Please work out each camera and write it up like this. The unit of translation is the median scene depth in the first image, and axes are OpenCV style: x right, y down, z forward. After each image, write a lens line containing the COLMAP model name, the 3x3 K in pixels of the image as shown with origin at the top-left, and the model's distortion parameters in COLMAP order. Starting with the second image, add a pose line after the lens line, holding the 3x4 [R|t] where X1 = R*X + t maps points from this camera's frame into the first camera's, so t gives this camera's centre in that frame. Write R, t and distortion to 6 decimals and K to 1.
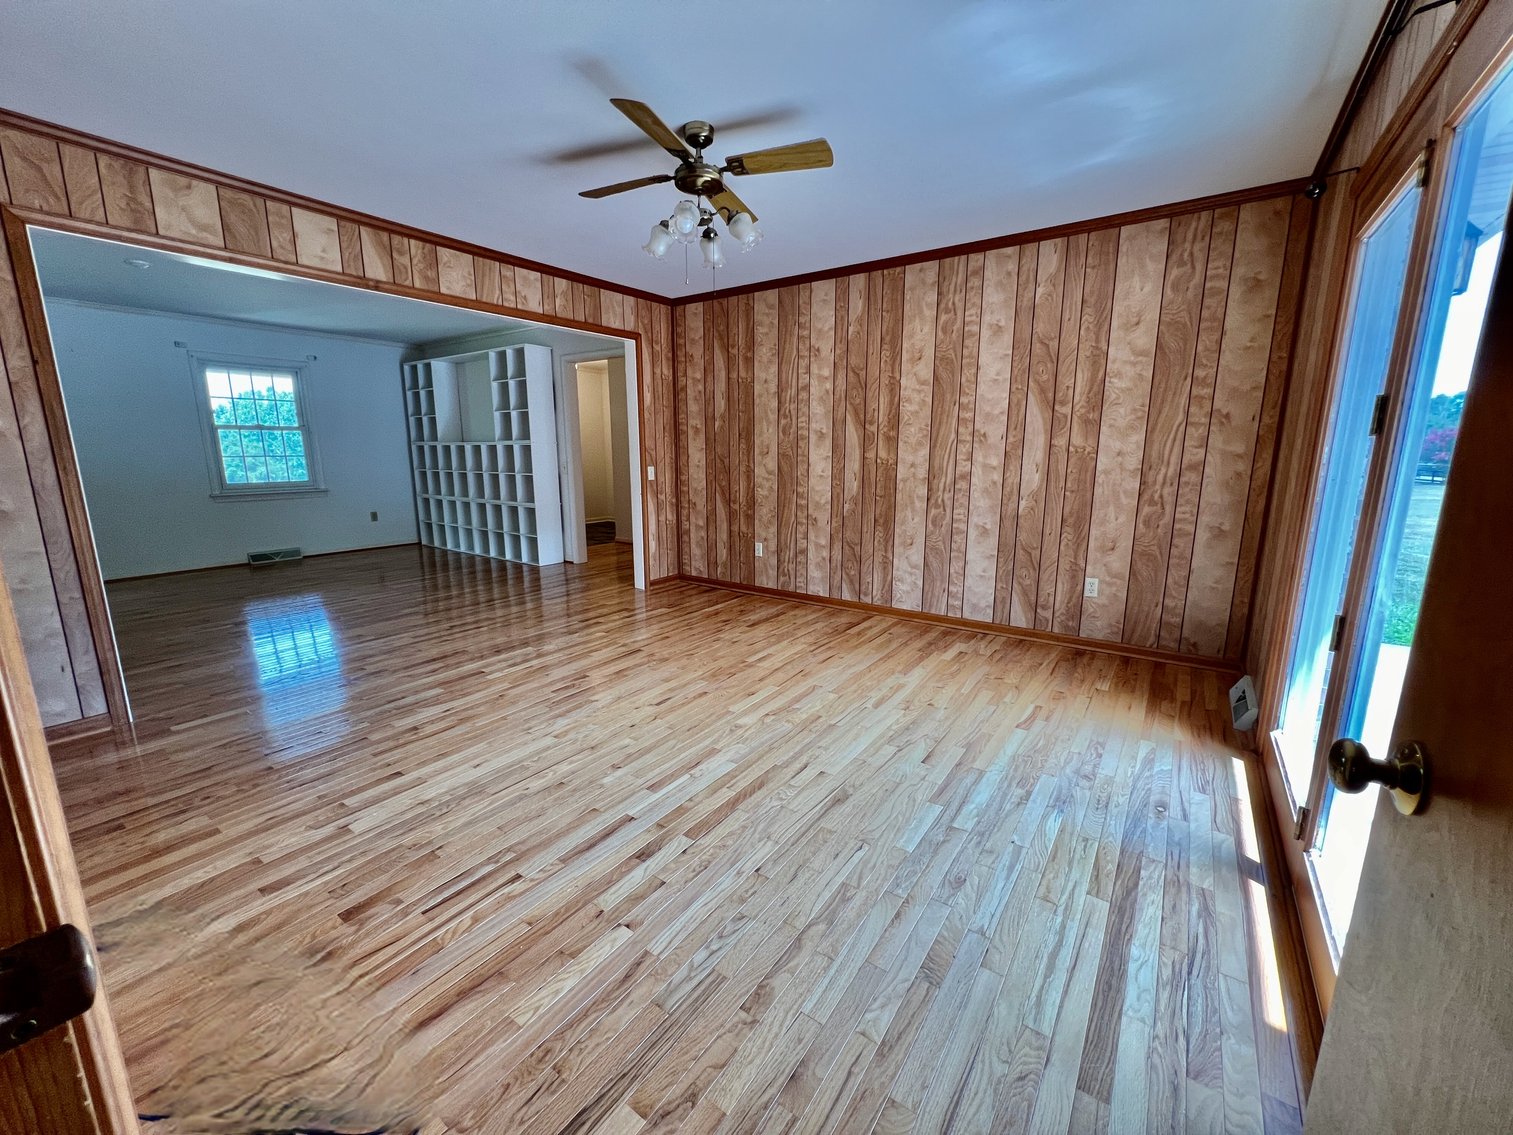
lens RADIAL K [[601.0, 0, 756.5], [0, 601.0, 567.5], [0, 0, 1]] dist [-0.001875, 0.000123]
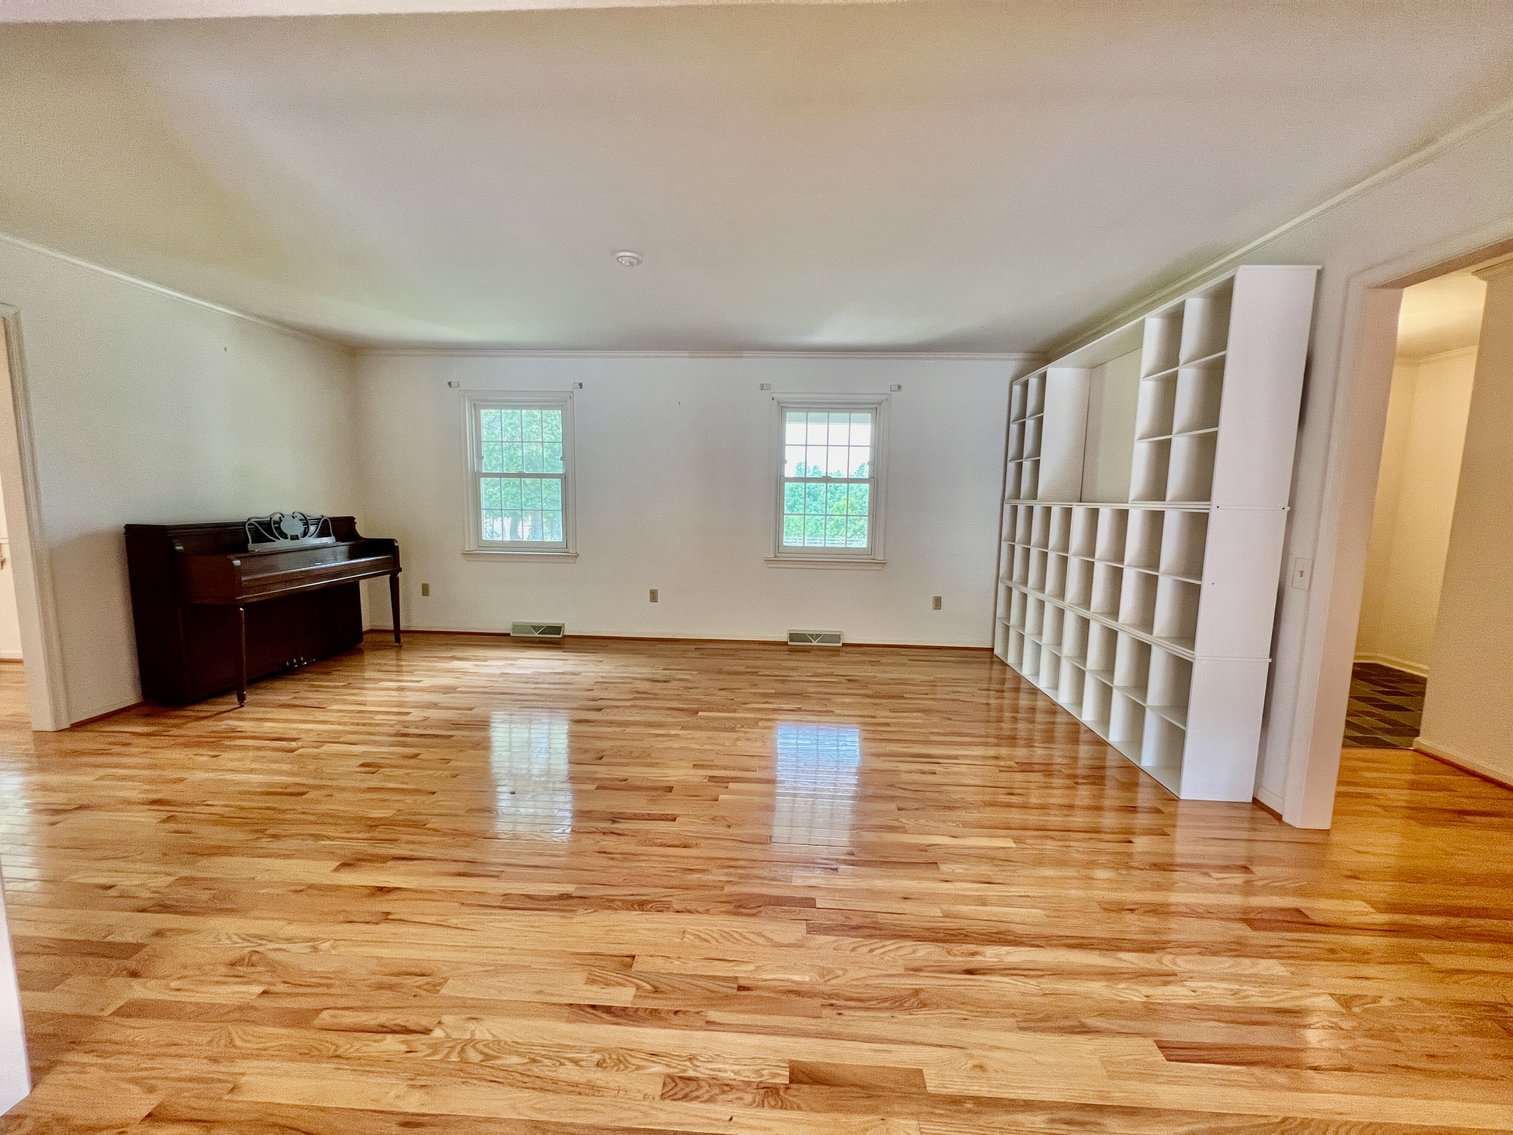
lens RADIAL K [[601.0, 0, 756.5], [0, 601.0, 567.5], [0, 0, 1]] dist [-0.001875, 0.000123]
pose [[0.526639, 0.109442, -0.843015, -0.179552], [-0.180525, 0.983458, 0.014899, -0.112295], [0.830700, 0.144339, 0.537684, 0.500737]]
